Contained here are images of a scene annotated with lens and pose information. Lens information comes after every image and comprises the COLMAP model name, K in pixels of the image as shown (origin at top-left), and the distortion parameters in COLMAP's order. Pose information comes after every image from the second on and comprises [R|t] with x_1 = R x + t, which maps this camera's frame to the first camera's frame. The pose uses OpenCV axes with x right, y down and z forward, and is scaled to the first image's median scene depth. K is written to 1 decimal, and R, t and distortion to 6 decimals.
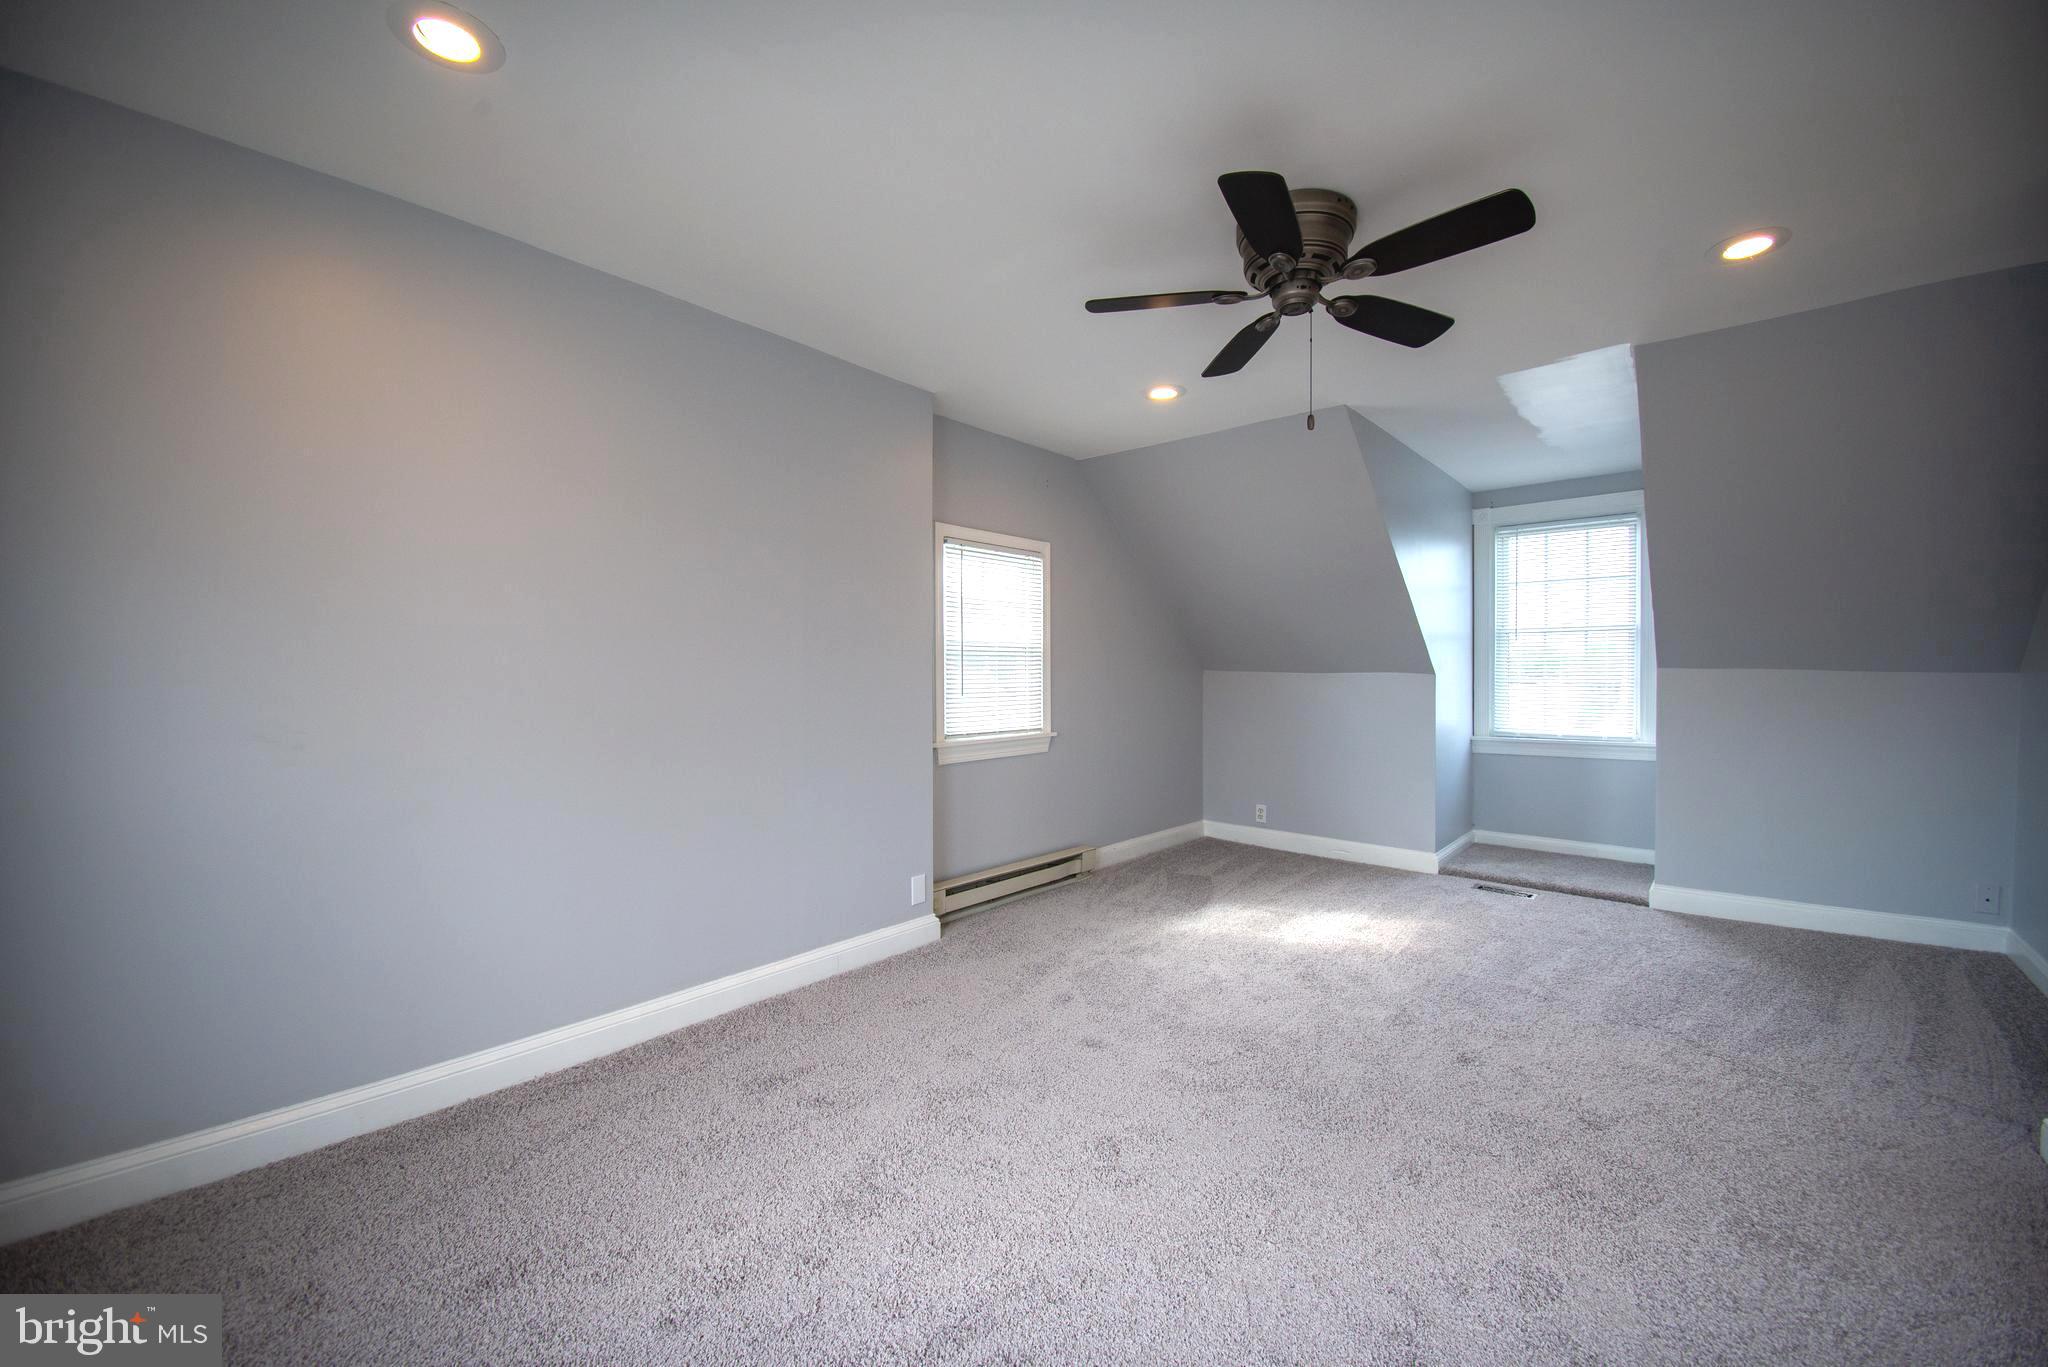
lens RADIAL K [[797.1, 0, 1047.7], [0, 797.1, 676.5], [0, 0, 1]] dist [-0.000050, -0.000063]
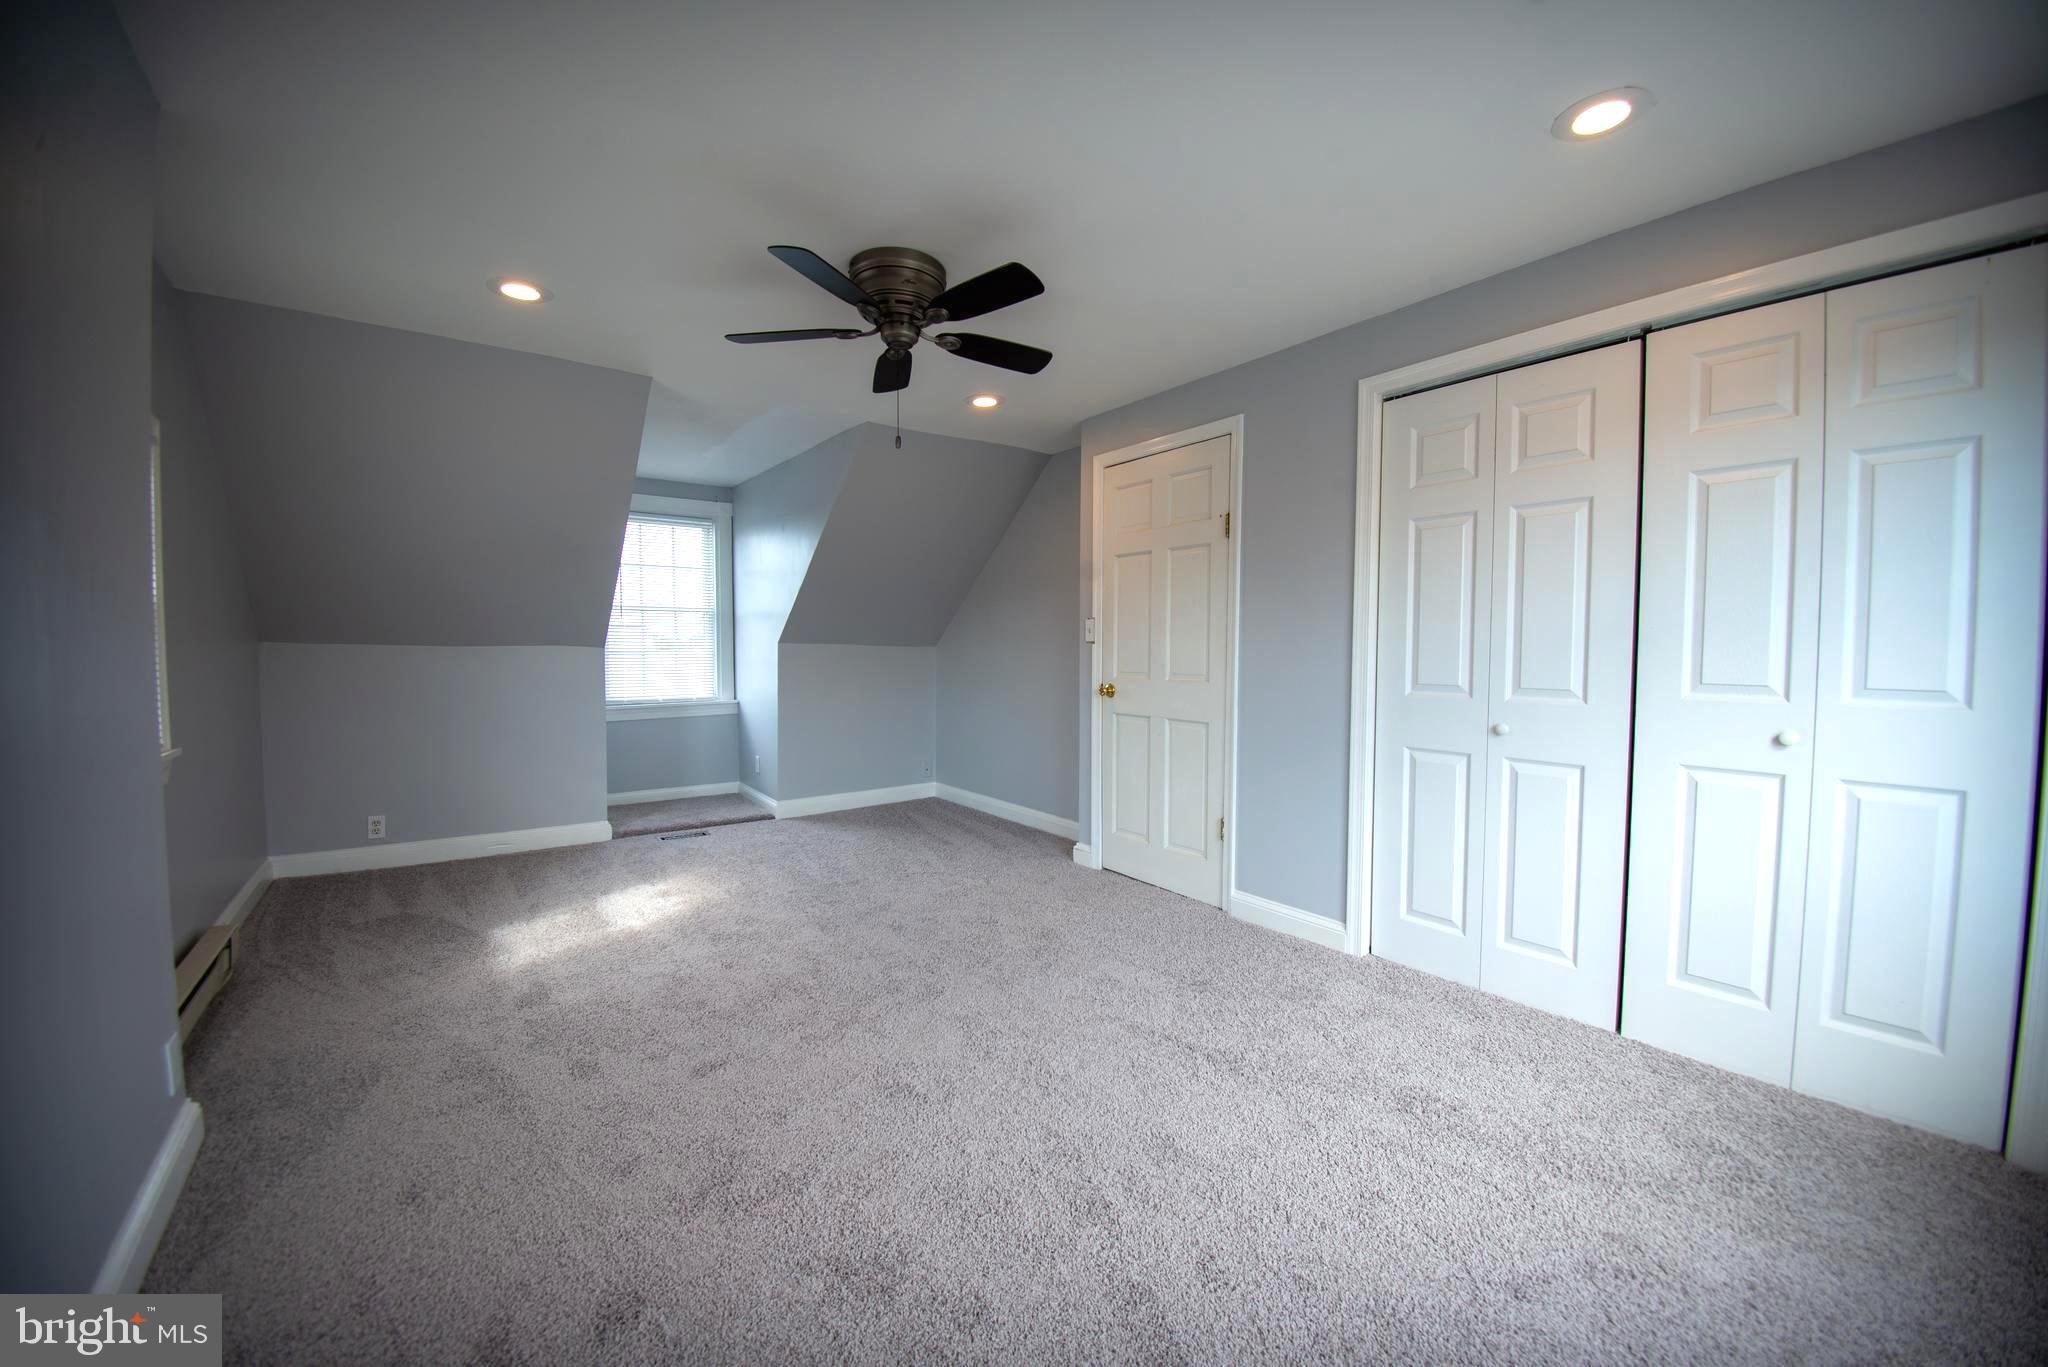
lens RADIAL K [[773.5, 0, 1024.5], [0, 773.5, 679.7], [0, 0, 1]] dist [0.007564, -0.020493]
pose [[0.210556, -0.039561, 0.976781, -0.464217], [-0.000189, 0.999179, 0.040509, -0.002260], [-0.977582, -0.008714, 0.210376, 0.325940]]
